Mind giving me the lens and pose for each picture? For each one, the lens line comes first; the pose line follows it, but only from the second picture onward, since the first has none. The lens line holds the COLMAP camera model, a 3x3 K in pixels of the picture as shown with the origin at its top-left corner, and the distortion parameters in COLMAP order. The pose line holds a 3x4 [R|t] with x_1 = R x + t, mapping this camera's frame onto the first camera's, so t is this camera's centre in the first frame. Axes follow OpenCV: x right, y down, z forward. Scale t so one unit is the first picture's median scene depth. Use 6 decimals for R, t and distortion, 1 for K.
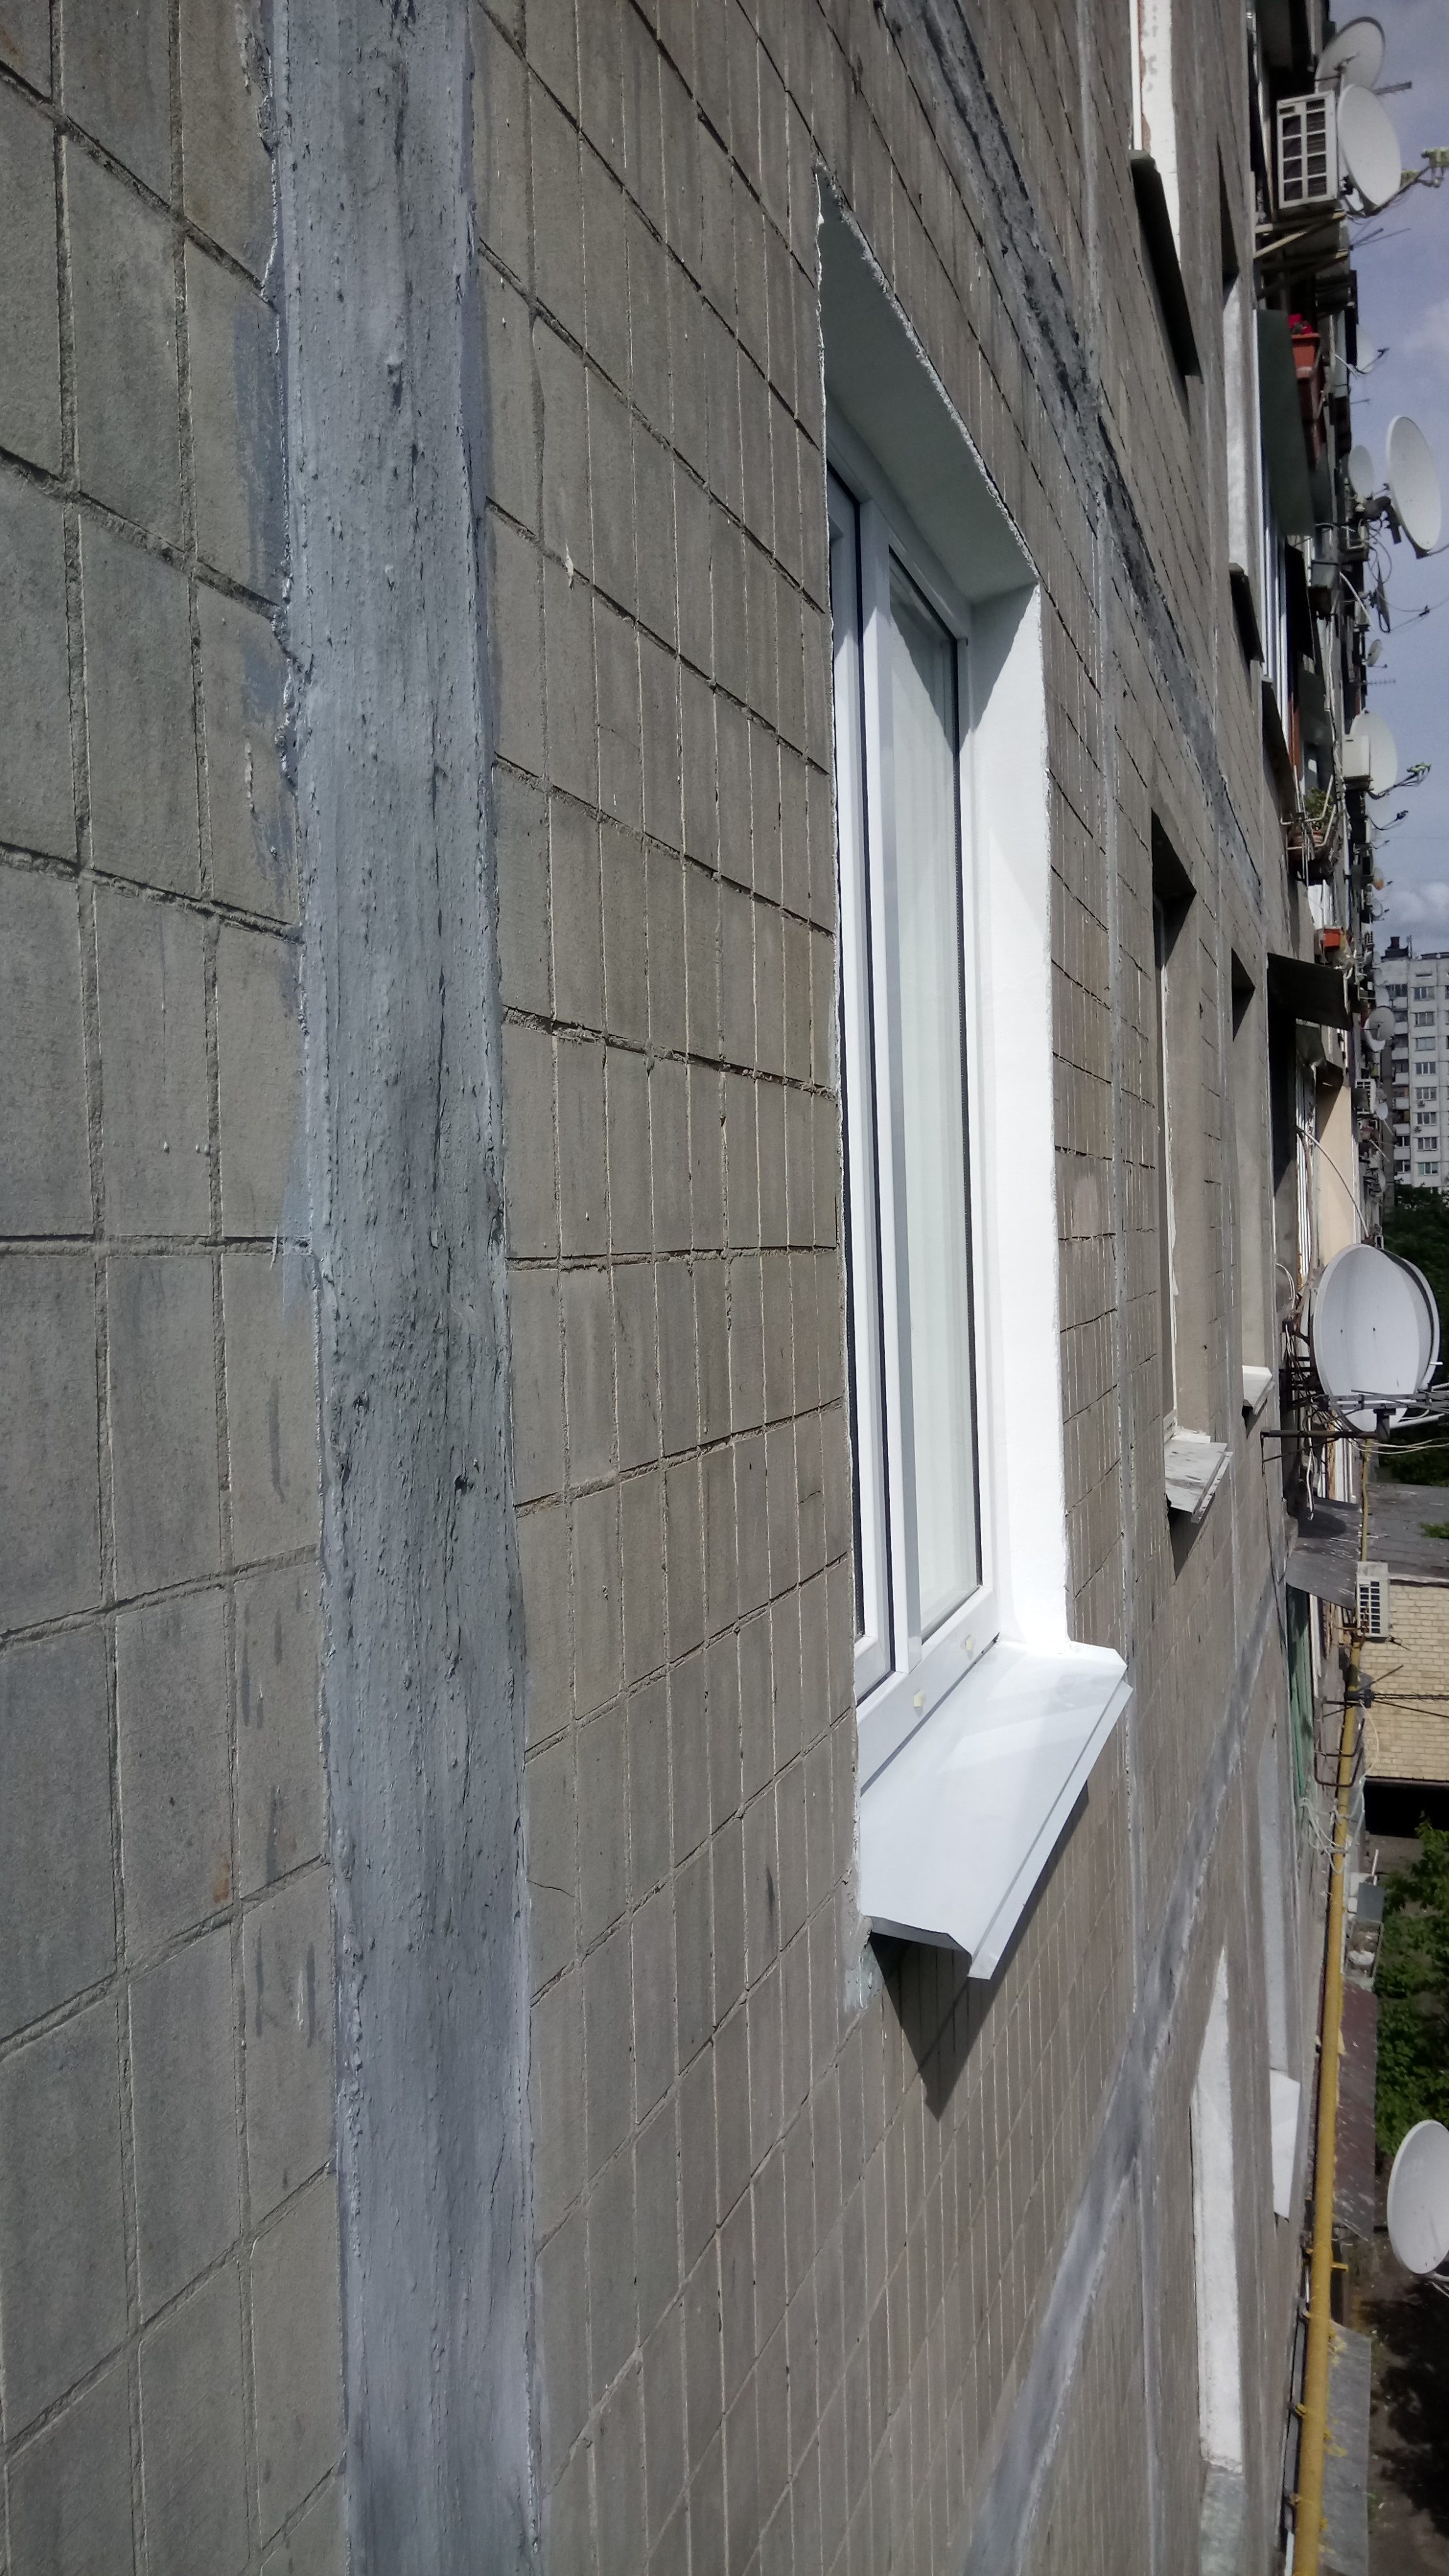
lens RADIAL K [[1919.4, 0, 716.4], [0, 1919.4, 1296.2], [0, 0, 1]] dist [0.088818, -0.140077]
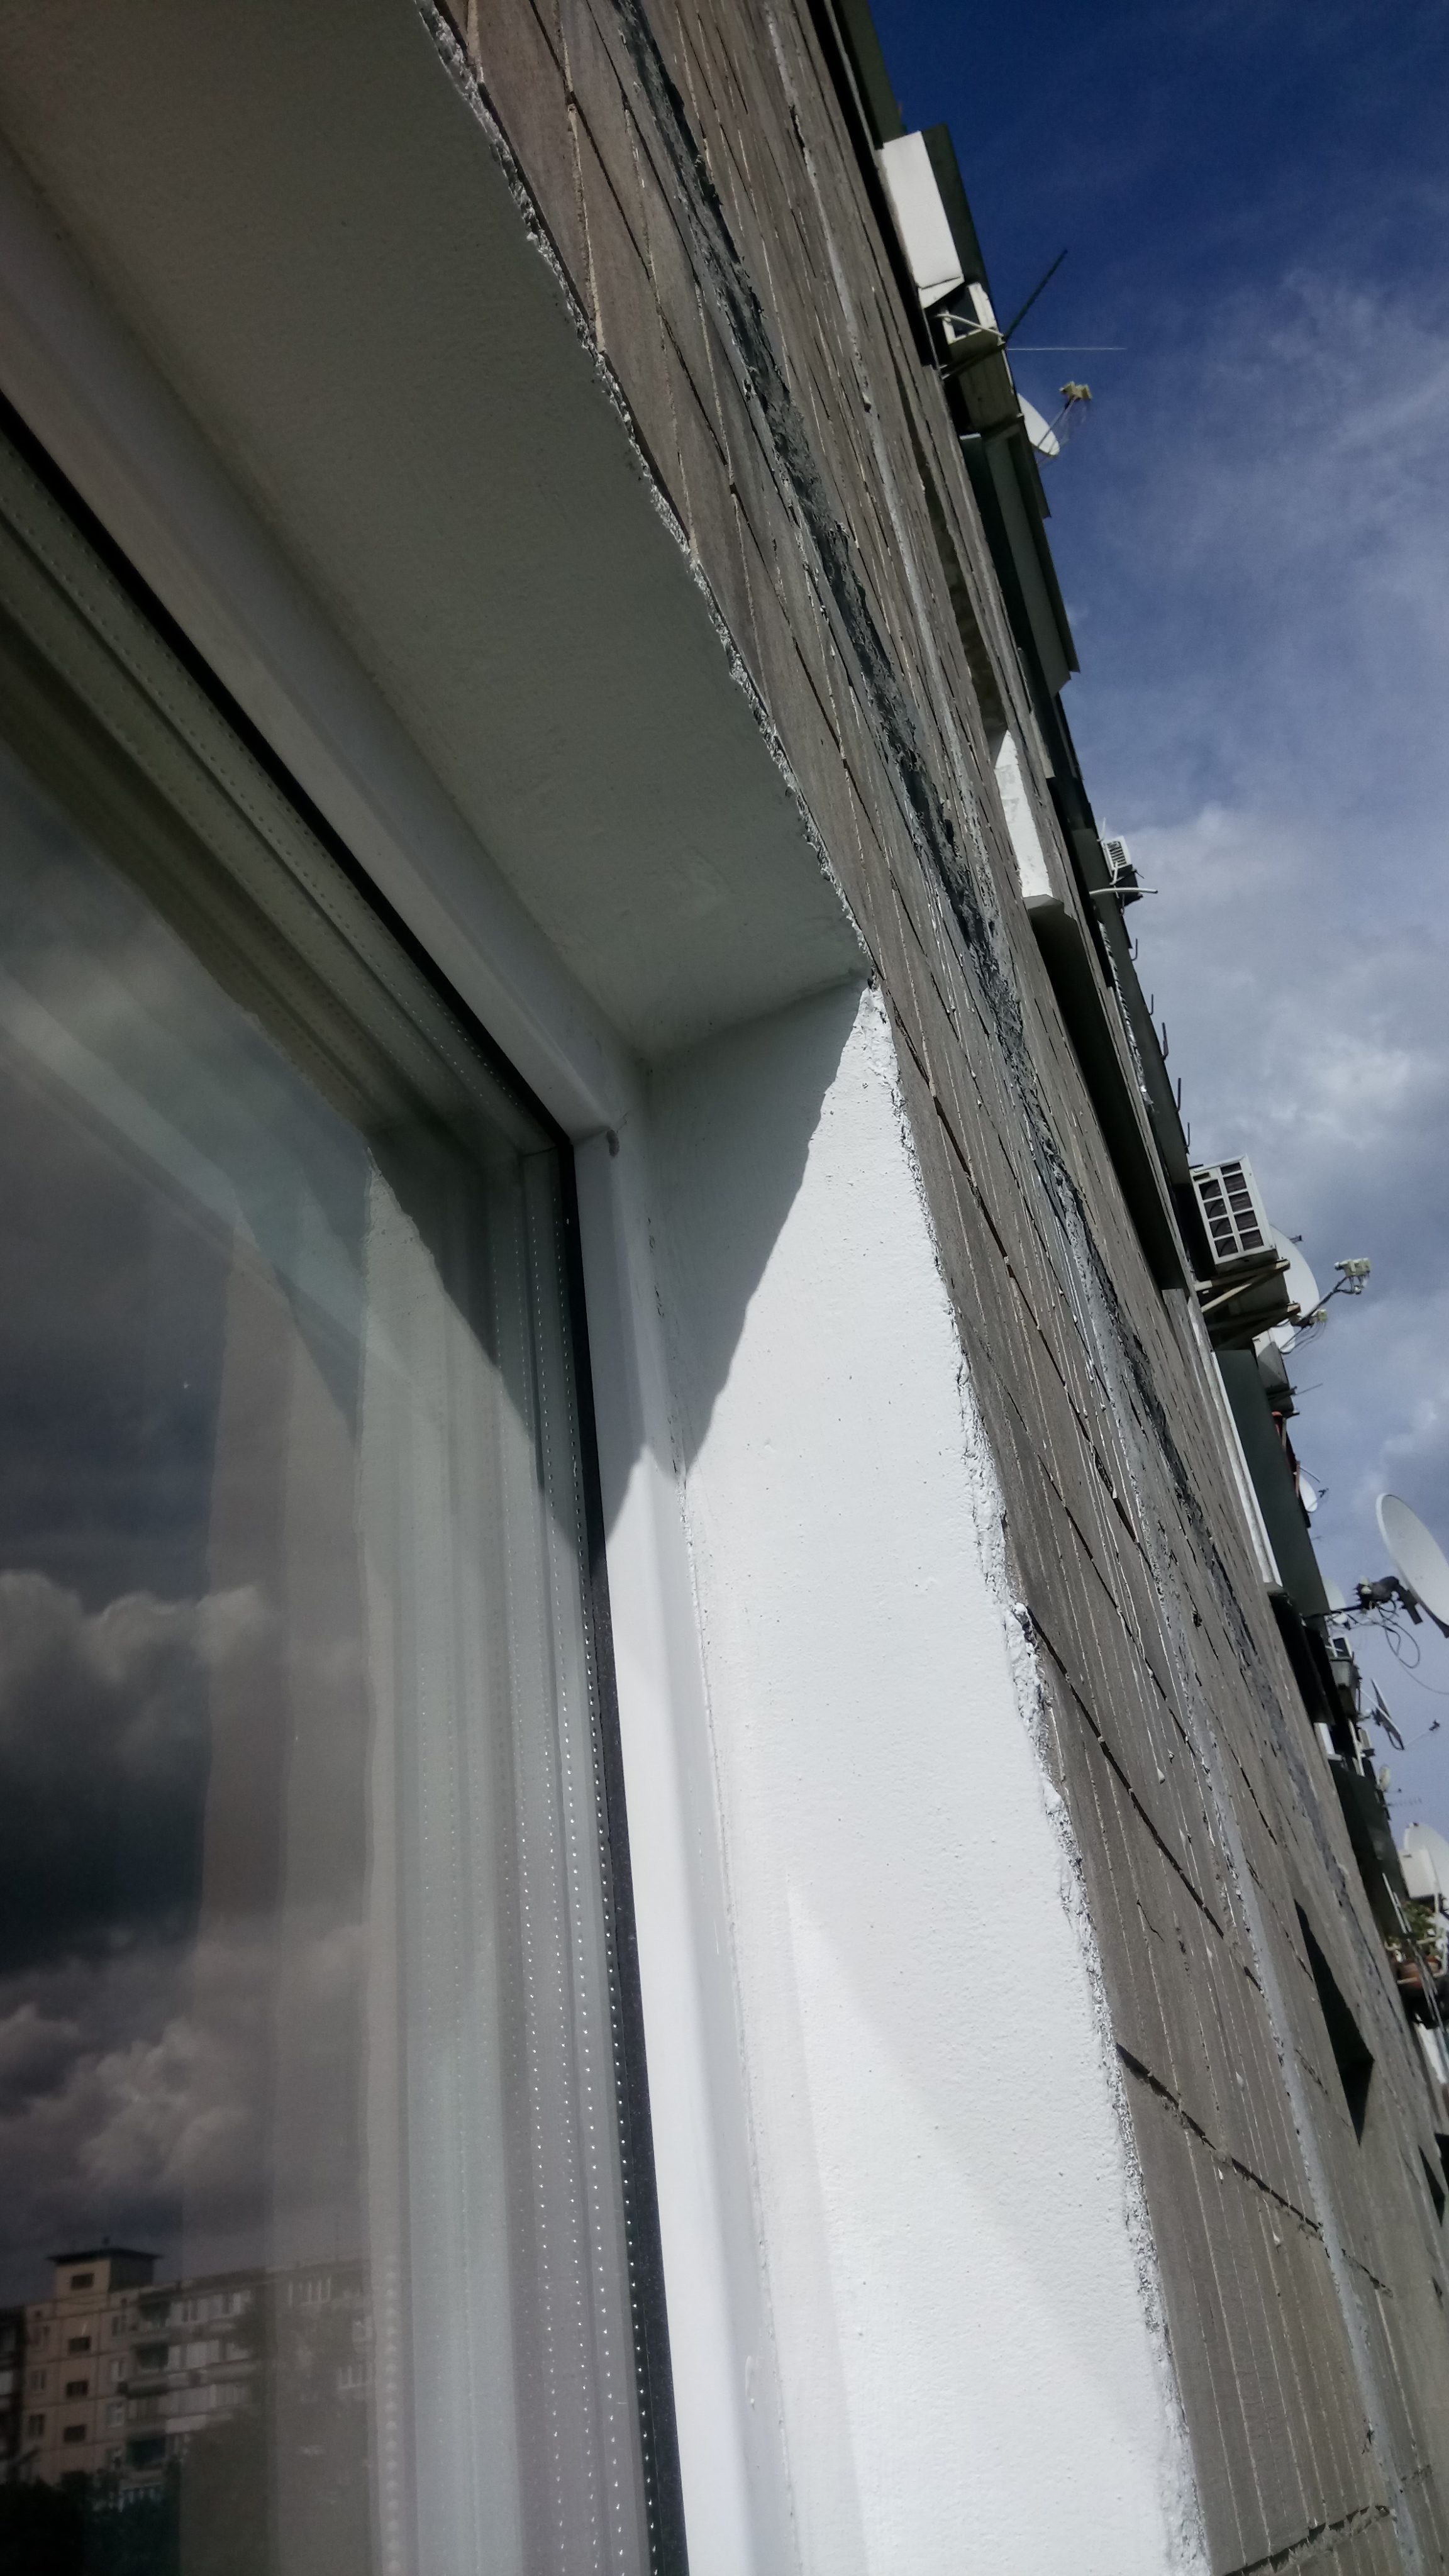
lens RADIAL K [[1919.4, 0, 716.4], [0, 1919.4, 1296.2], [0, 0, 1]] dist [0.088818, -0.140077]
pose [[0.997251, -0.072995, 0.012708, 0.042059], [0.067686, 0.827751, -0.556998, -0.055154], [0.030139, 0.556328, 0.830416, 0.245197]]
